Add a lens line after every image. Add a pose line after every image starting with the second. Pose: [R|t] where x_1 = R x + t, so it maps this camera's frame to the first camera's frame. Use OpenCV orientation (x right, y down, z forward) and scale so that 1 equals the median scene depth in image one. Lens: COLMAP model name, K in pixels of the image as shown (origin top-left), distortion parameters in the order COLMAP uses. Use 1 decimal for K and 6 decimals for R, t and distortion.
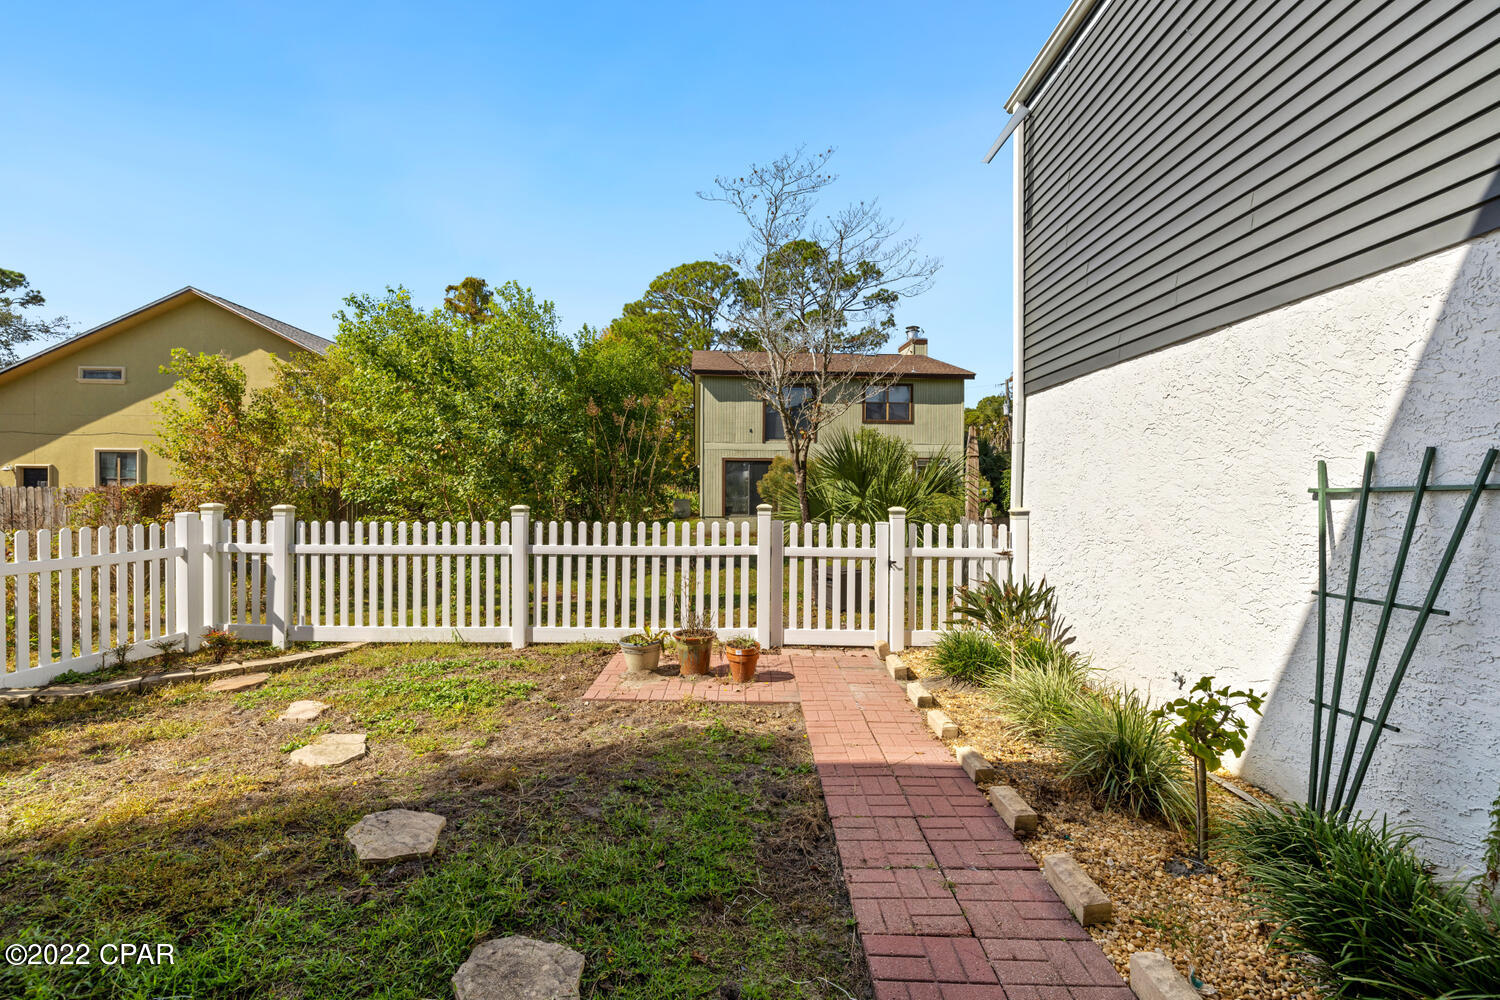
lens RADIAL K [[623.6, 0, 744.2], [0, 623.6, 491.0], [0, 0, 1]] dist [-0.001929, -0.000094]
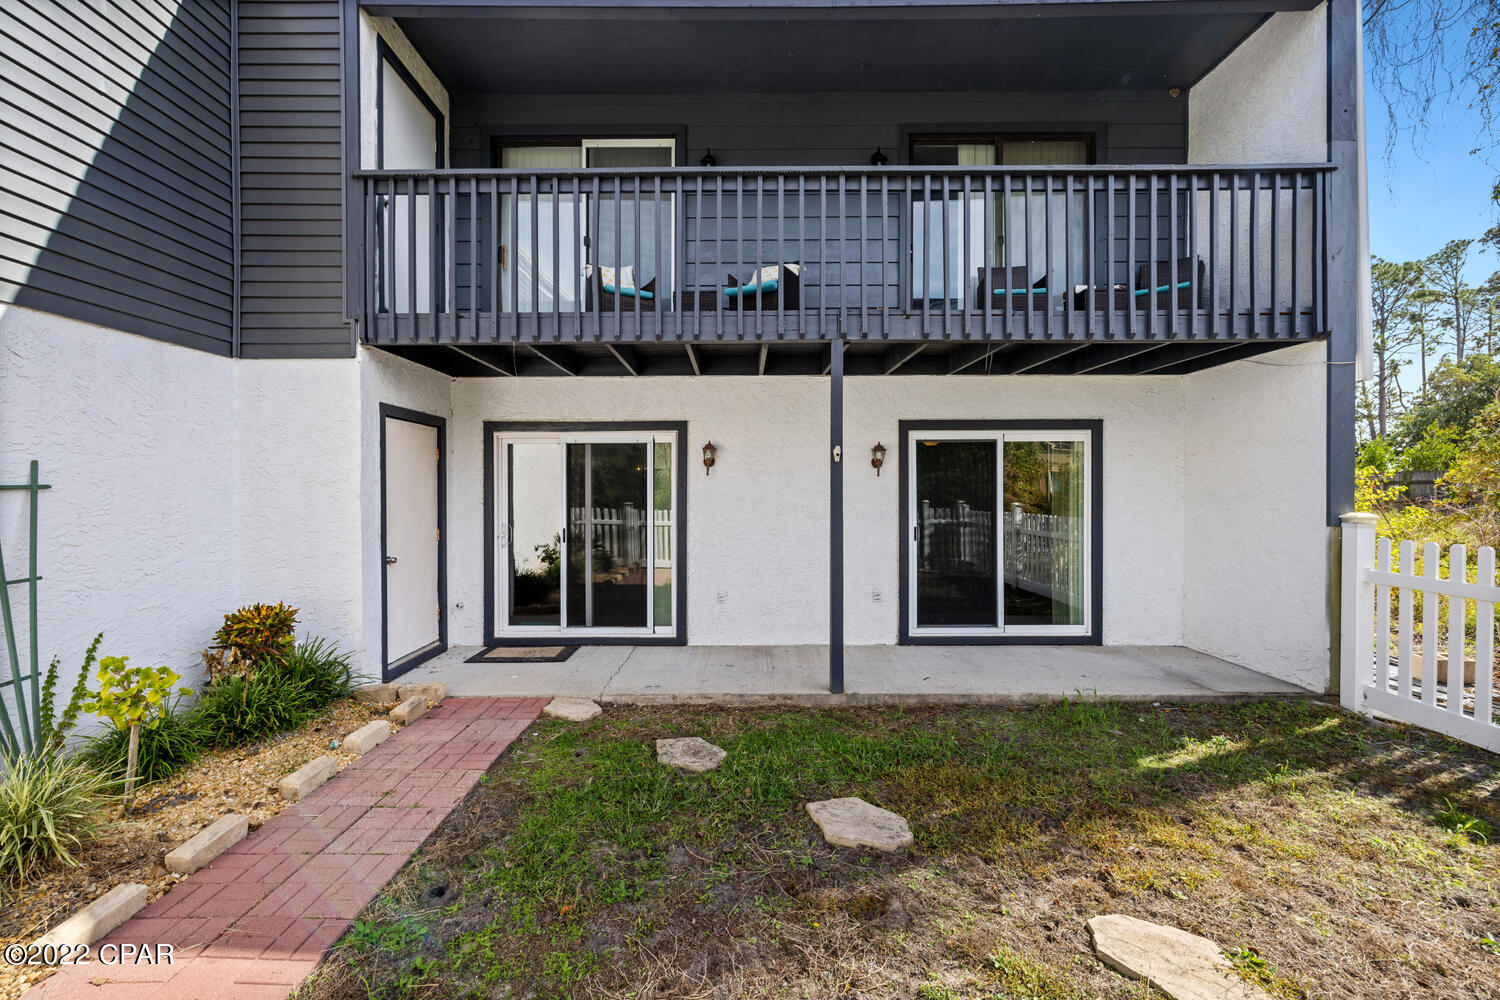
lens RADIAL K [[628.8, 0, 747.1], [0, 628.8, 502.1], [0, 0, 1]] dist [0.000562, 0.000101]
pose [[-0.999862, -0.003625, -0.016217, -0.205782], [-0.003994, 0.999733, 0.022774, -0.004847], [0.016130, 0.022835, -0.999609, 1.184135]]
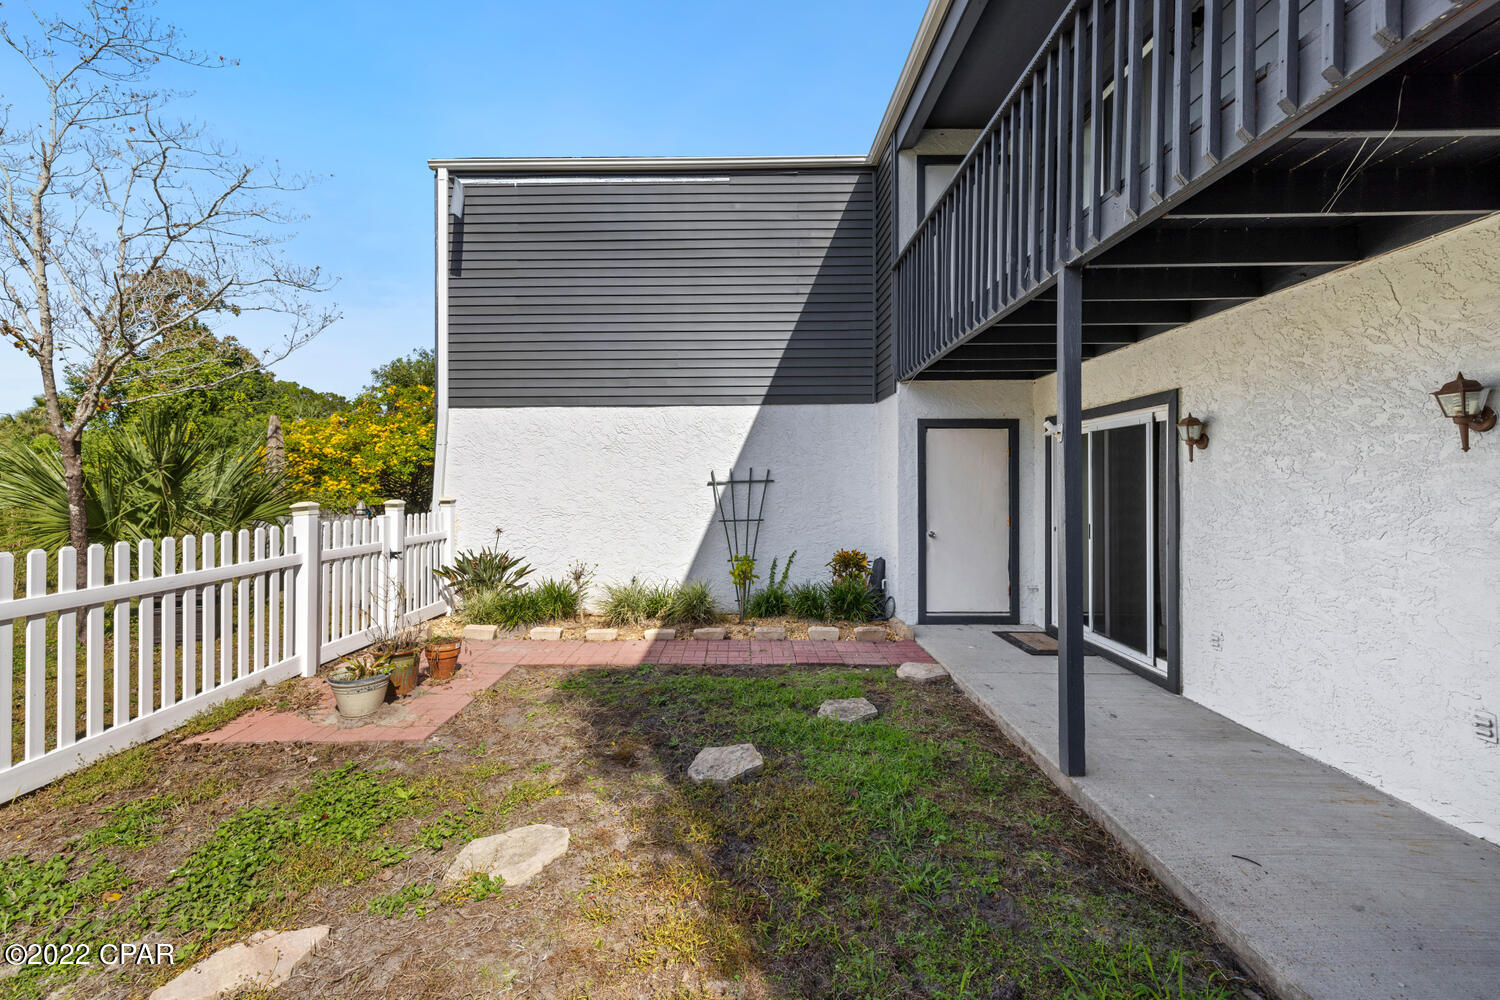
lens RADIAL K [[633.4, 0, 721.5], [0, 633.4, 487.5], [0, 0, 1]] dist [0.000419, 0.000015]
pose [[0.007719, -0.013188, 0.999883, -1.055610], [0.005594, 0.999898, 0.013145, -0.008026], [-0.999955, 0.005492, 0.007792, 0.580803]]
